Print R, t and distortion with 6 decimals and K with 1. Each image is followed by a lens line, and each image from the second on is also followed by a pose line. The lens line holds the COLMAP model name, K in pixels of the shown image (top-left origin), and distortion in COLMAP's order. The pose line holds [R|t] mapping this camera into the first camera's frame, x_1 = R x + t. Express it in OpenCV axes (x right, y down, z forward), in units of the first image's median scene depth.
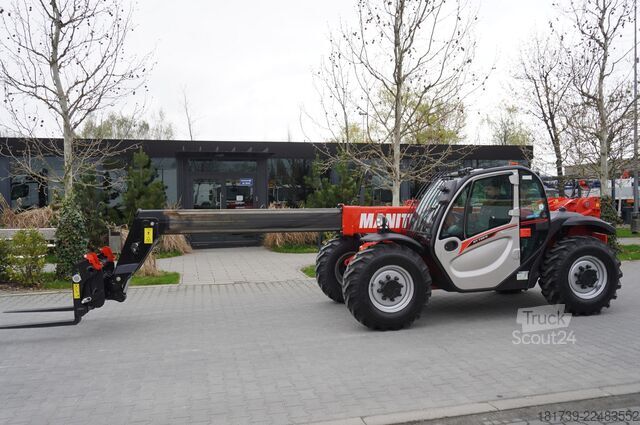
lens RADIAL K [[477.2, 0, 318.4], [0, 477.2, 208.9], [0, 0, 1]] dist [-0.011349, -0.003721]
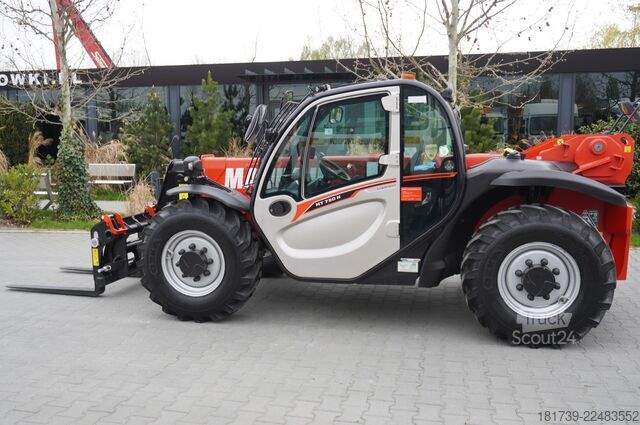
lens RADIAL K [[596.1, 0, 315.9], [0, 596.1, 211.8], [0, 0, 1]] dist [-0.008971, 0.000000]
pose [[0.887830, 0.062344, -0.455928, 0.670472], [-0.010697, 0.993308, 0.114996, -0.012182], [0.460047, -0.097220, 0.882556, 0.290446]]
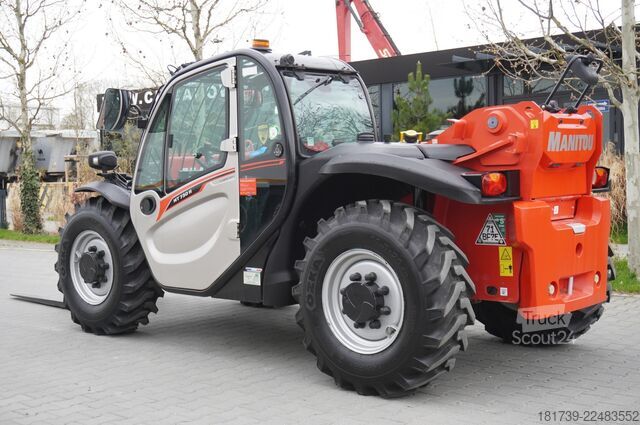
lens RADIAL K [[839.1, 0, 322.5], [0, 839.1, 210.0], [0, 0, 1]] dist [0.040602, 0.000000]
pose [[0.556752, 0.043732, -0.829527, 1.183937], [-0.003373, 0.998724, 0.050388, 0.030372], [0.830672, -0.025255, 0.556189, 0.592434]]
